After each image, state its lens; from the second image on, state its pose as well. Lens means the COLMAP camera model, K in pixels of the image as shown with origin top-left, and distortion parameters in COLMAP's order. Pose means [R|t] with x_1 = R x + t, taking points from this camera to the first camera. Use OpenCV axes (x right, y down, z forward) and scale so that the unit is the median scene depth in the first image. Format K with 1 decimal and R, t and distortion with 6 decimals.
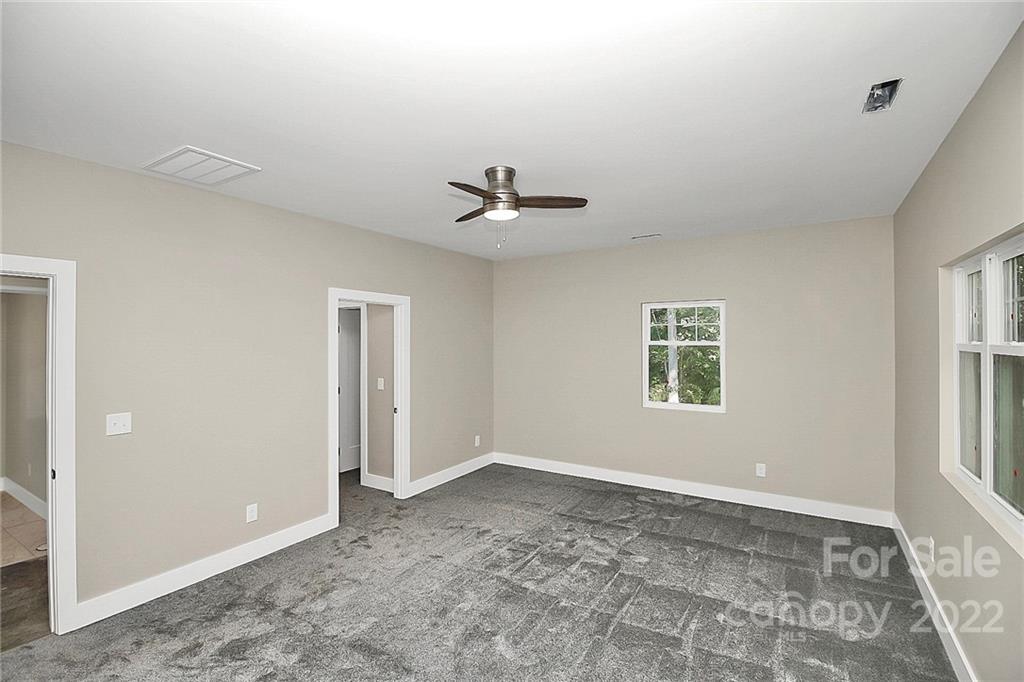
lens RADIAL K [[497.9, 0, 507.0], [0, 497.9, 337.0], [0, 0, 1]] dist [0.004716, -0.008745]
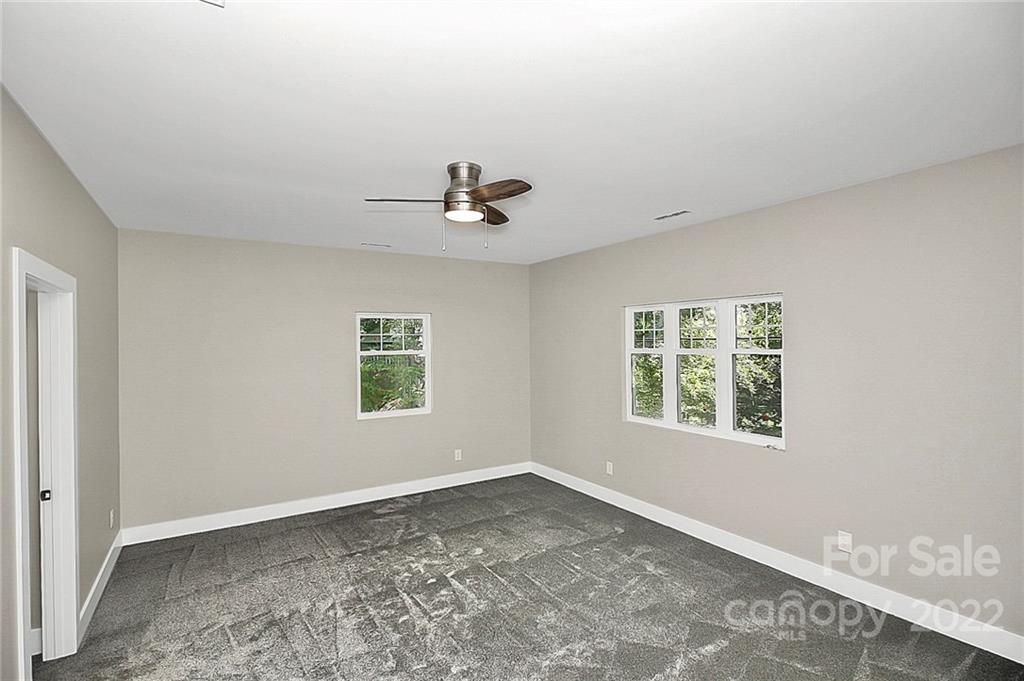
lens RADIAL K [[497.9, 0, 512.0], [0, 497.9, 340.7], [0, 0, 1]] dist [0.004716, -0.008745]
pose [[0.416666, -0.005418, 0.909044, -0.542238], [0.011805, 0.999930, 0.000549, -0.011490], [-0.908983, 0.010502, 0.416701, 0.370264]]
